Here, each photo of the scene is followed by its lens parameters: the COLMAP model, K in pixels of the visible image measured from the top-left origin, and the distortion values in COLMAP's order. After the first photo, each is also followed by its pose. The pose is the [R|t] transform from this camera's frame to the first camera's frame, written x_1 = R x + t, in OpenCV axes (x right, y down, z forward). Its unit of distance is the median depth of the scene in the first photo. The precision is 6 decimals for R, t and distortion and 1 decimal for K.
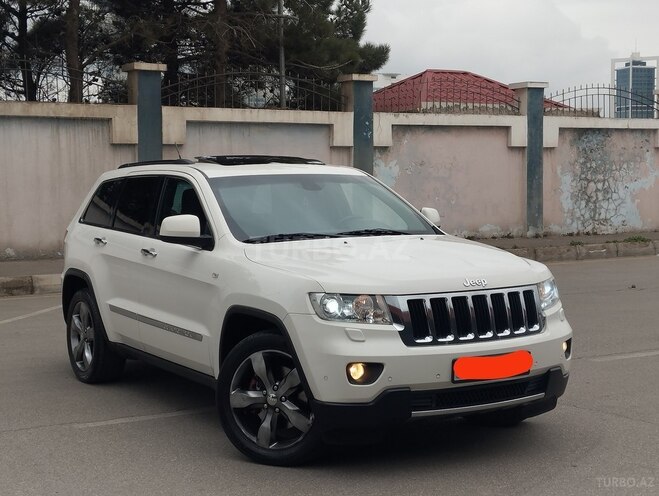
lens RADIAL K [[1054.6, 0, 329.5], [0, 1054.6, 248.0], [0, 0, 1]] dist [0.077703, 0.061343]
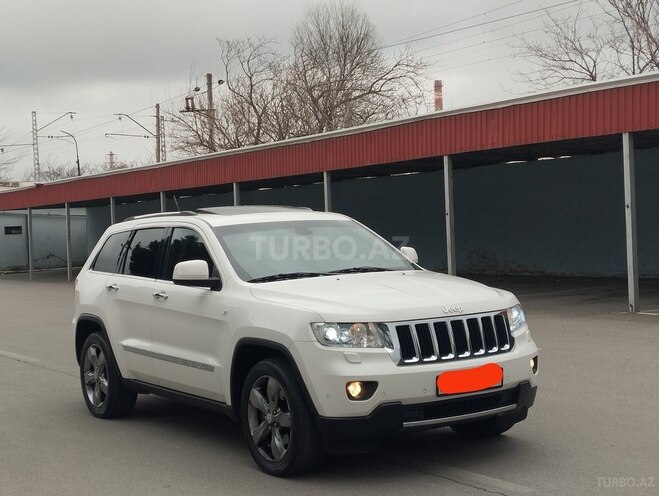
lens RADIAL K [[1054.6, 0, 329.5], [0, 1054.6, 248.0], [0, 0, 1]] dist [0.077703, 0.061343]
pose [[0.998820, -0.034840, 0.033831, -0.032647], [0.036245, 0.998466, -0.041854, 0.008803], [-0.032321, 0.043030, 0.998551, -0.147923]]
